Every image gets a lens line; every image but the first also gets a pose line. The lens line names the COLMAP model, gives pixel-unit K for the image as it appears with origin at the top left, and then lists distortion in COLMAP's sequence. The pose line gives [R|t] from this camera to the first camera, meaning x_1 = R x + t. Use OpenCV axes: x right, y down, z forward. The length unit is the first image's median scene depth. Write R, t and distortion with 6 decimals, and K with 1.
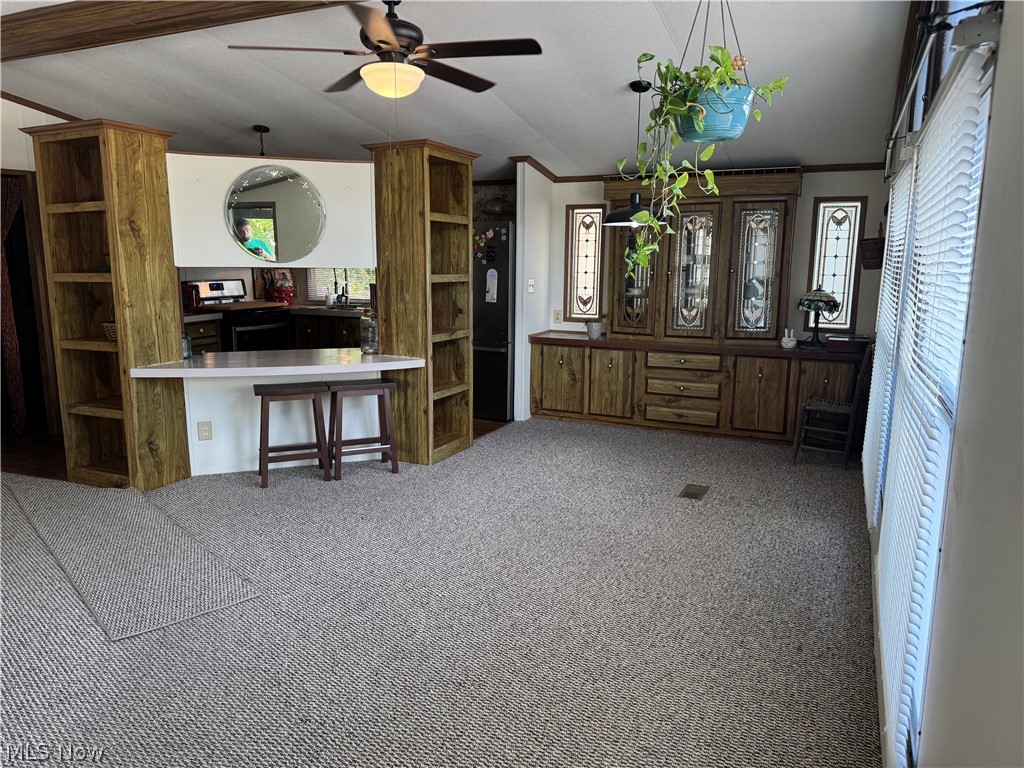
lens RADIAL K [[713.0, 0, 516.3], [0, 713.0, 387.5], [0, 0, 1]] dist [0.054973, -0.077933]
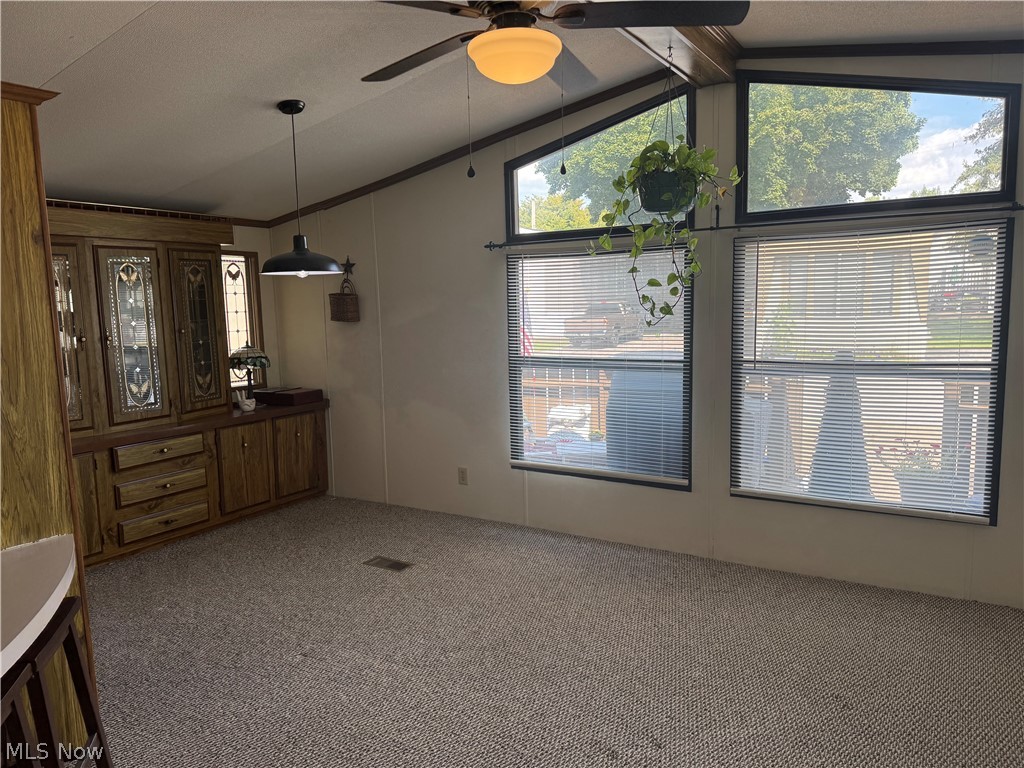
lens RADIAL K [[713.0, 0, 508.8], [0, 713.0, 384.3], [0, 0, 1]] dist [0.054973, -0.077933]
pose [[0.114101, -0.120554, 0.986128, -0.469856], [0.198064, 0.975444, 0.096331, -0.105994], [-0.973525, 0.184325, 0.135176, 0.521536]]
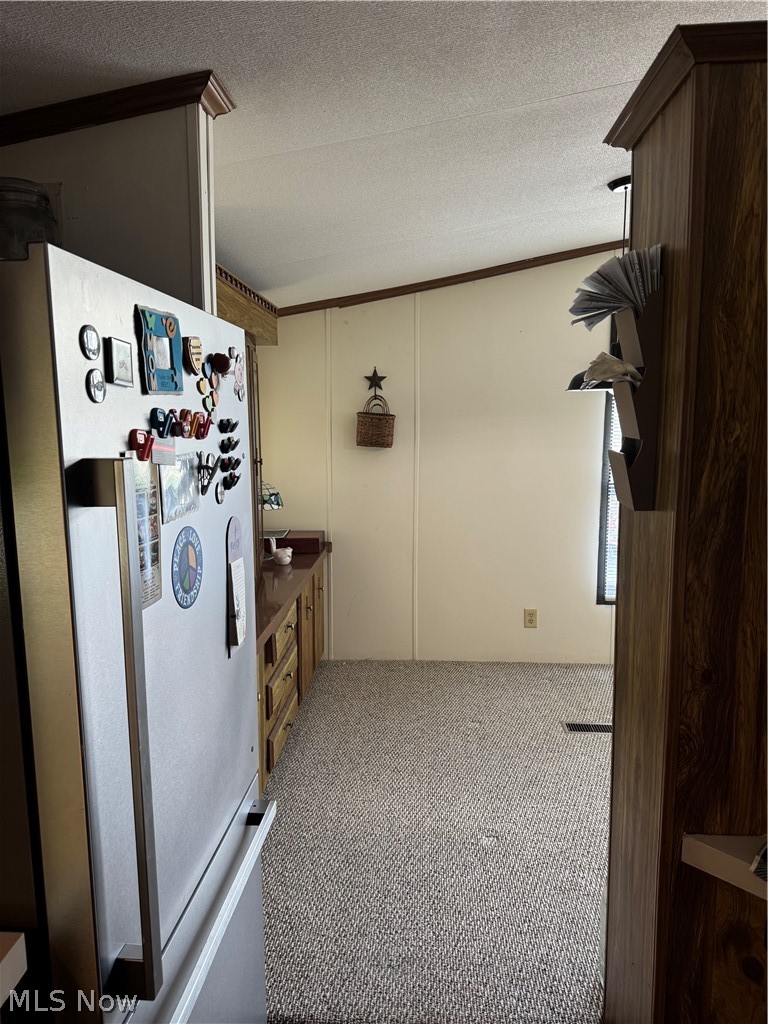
lens RADIAL K [[713.0, 0, 380.9], [0, 713.0, 520.2], [0, 0, 1]] dist [0.054973, -0.077933]
pose [[-0.352780, -0.136453, 0.925704, -0.288453], [0.166661, 0.964328, 0.205660, -0.217367], [-0.920745, 0.226831, -0.317454, 1.086950]]
